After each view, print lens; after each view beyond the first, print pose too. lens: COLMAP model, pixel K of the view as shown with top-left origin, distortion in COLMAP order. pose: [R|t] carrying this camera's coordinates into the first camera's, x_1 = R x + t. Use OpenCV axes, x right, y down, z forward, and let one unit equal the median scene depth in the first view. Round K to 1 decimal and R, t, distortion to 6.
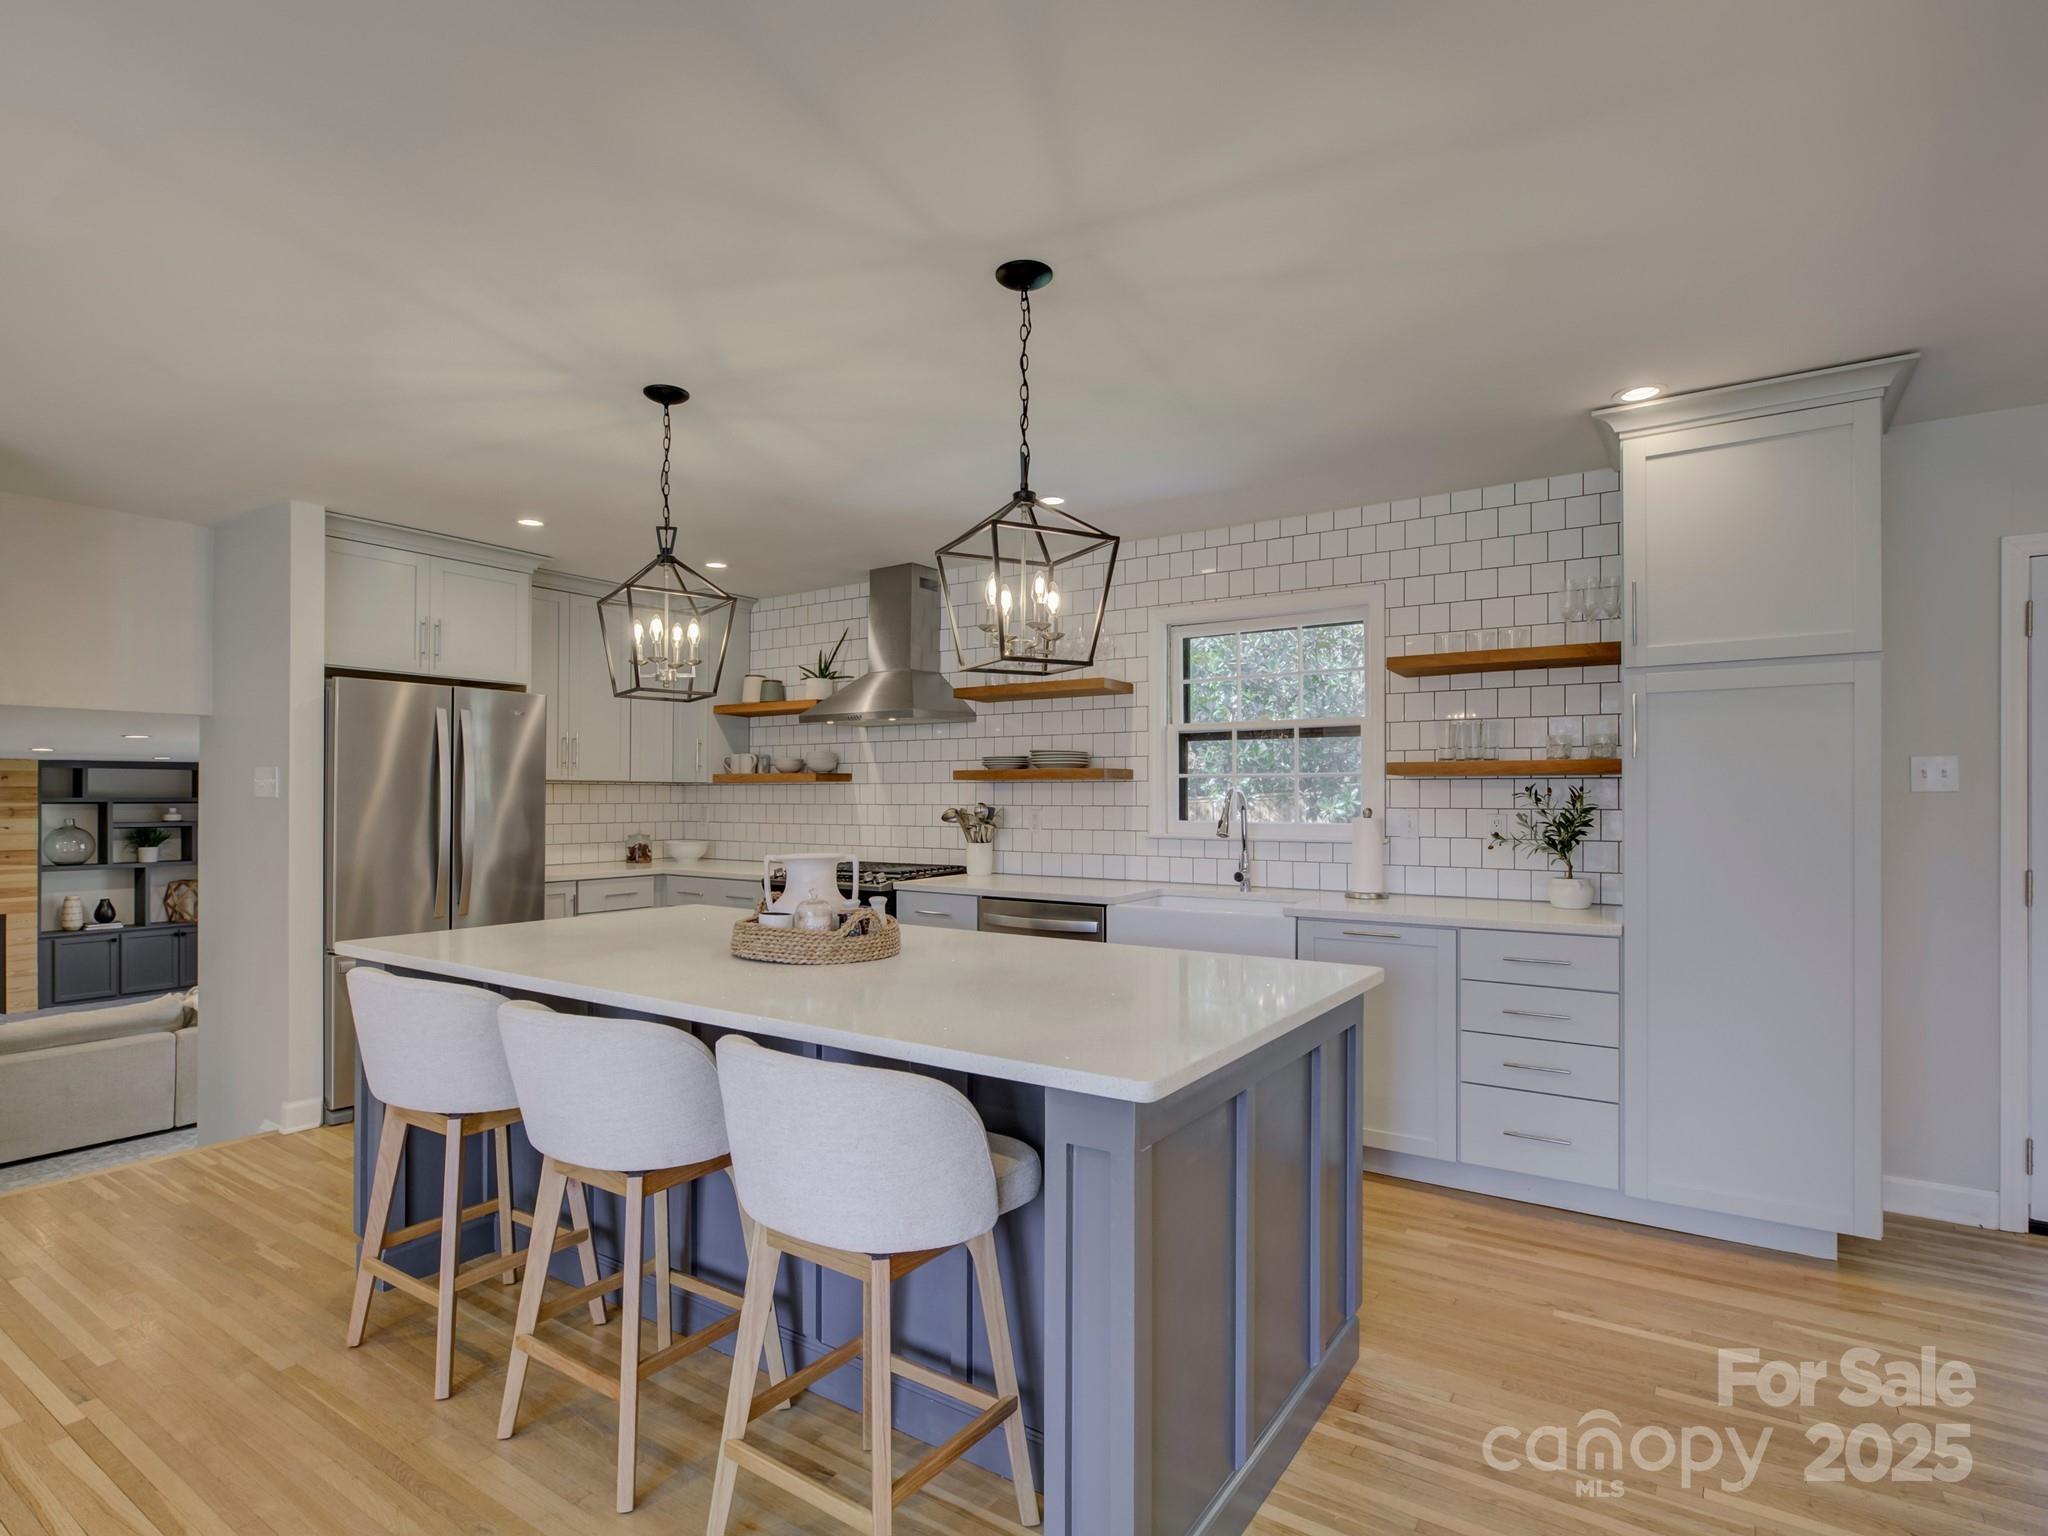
lens RADIAL K [[1066.2, 0, 1037.9], [0, 1066.2, 787.9], [0, 0, 1]] dist [0.001440, -0.001231]
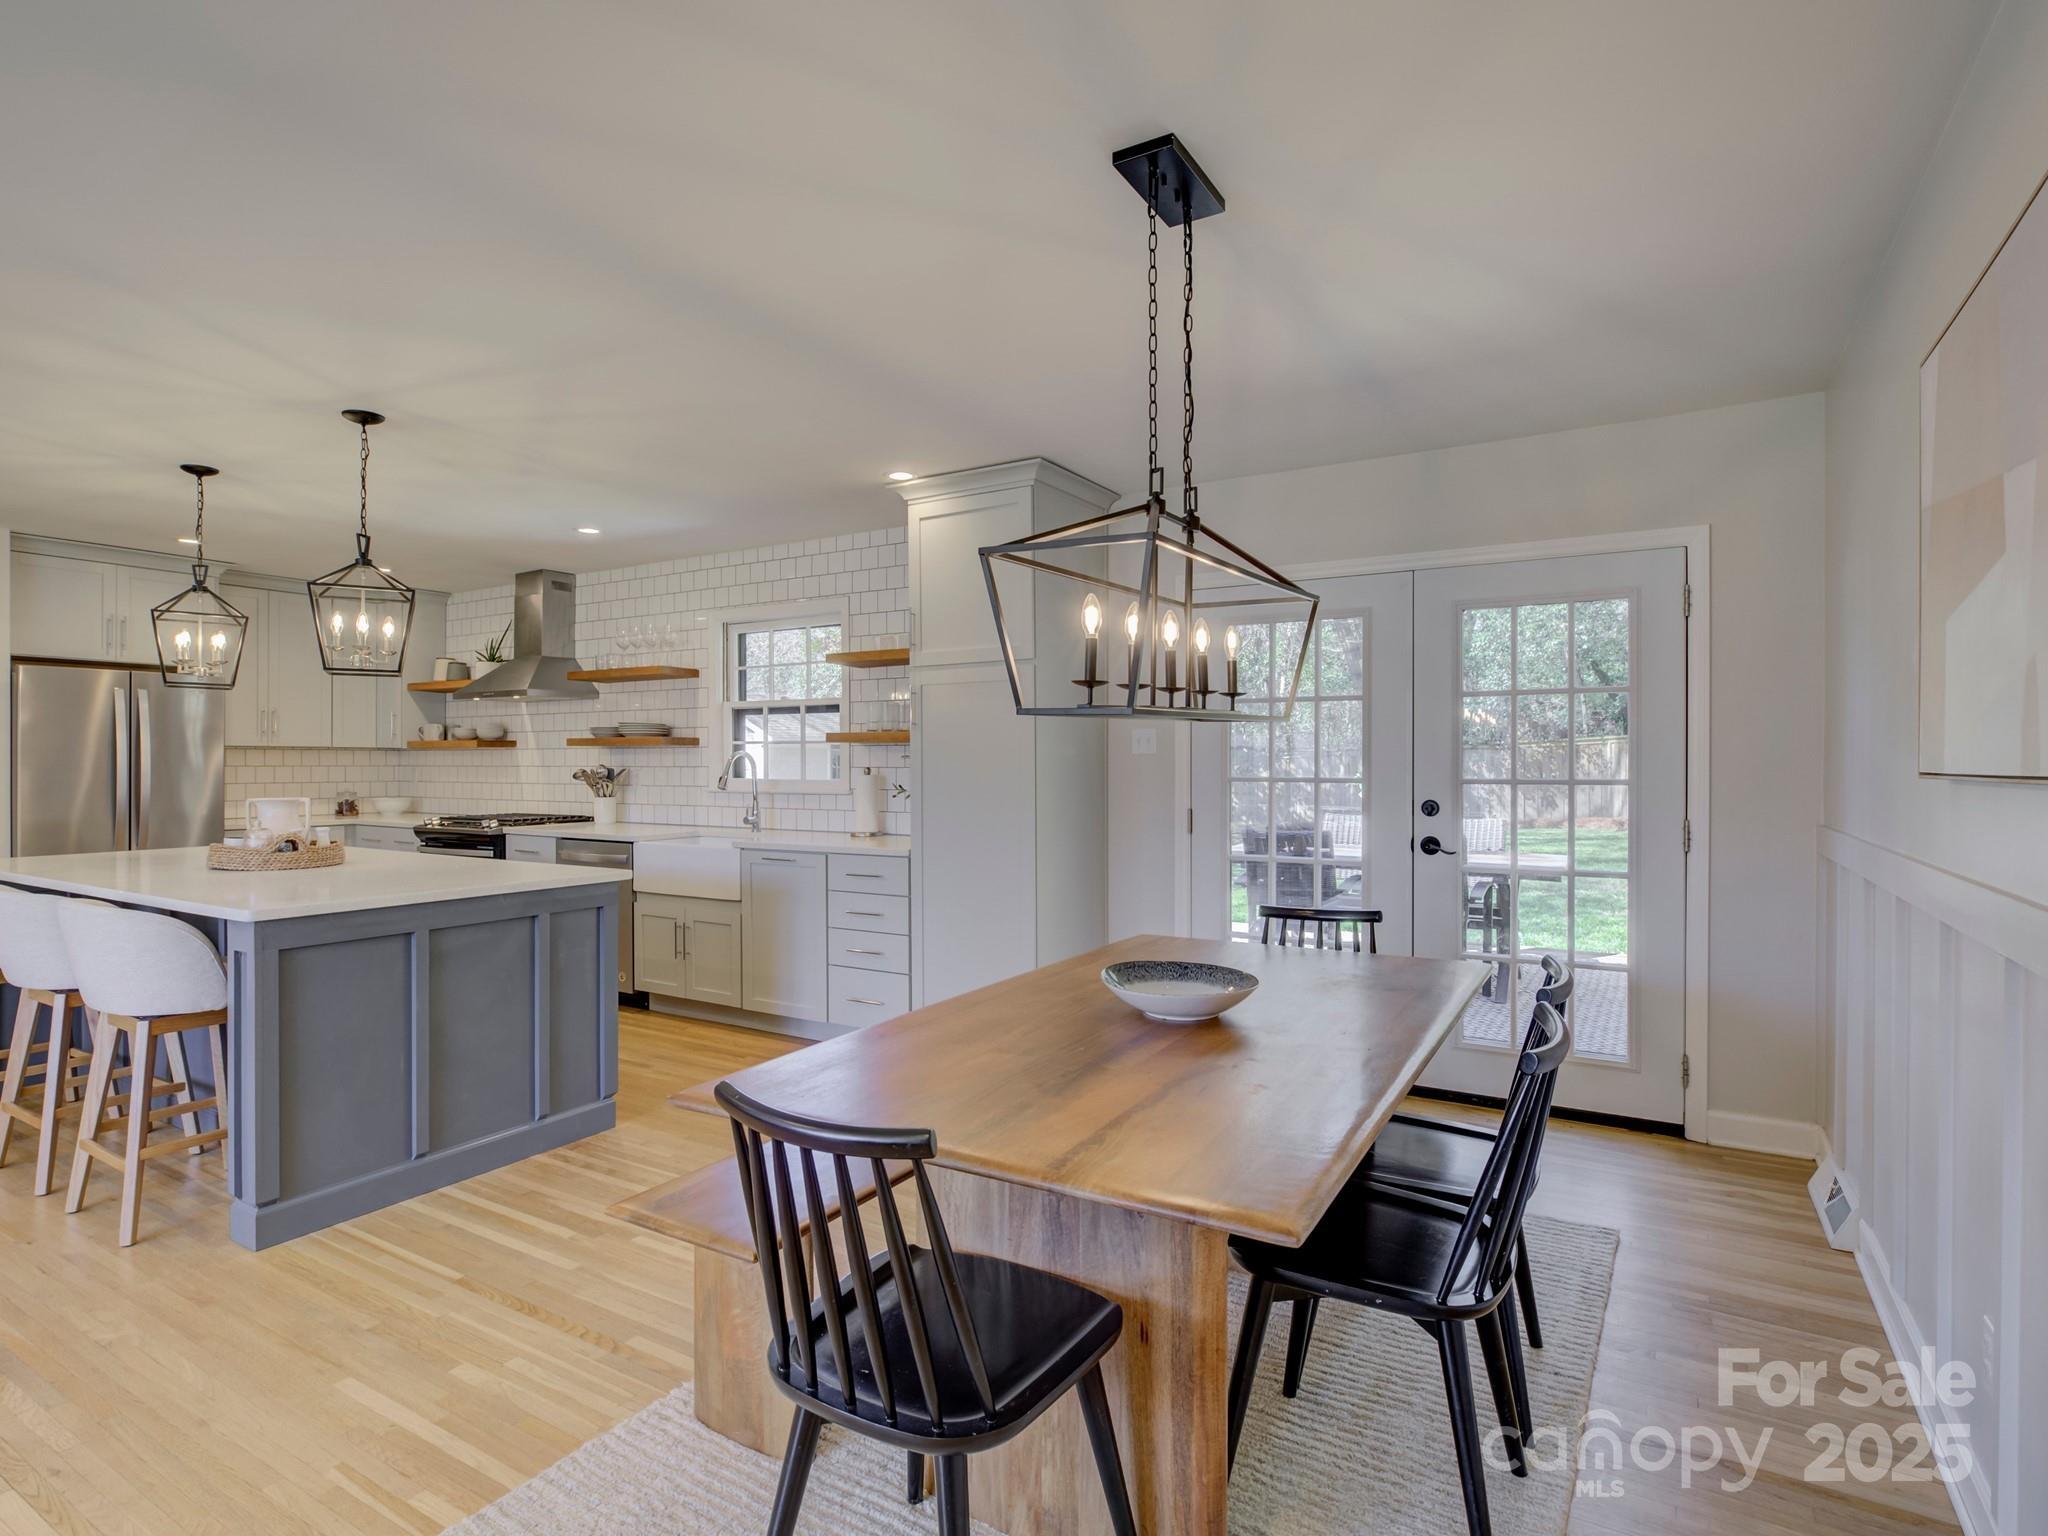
lens RADIAL K [[1066.2, 0, 1022.7], [0, 1066.2, 754.1], [0, 0, 1]] dist [0.001440, -0.001231]
pose [[0.999035, 0.000032, 0.043928, 0.416337], [-0.000027, 1.000000, -0.000126, 0.002278], [-0.043928, 0.000125, 0.999035, -0.276997]]
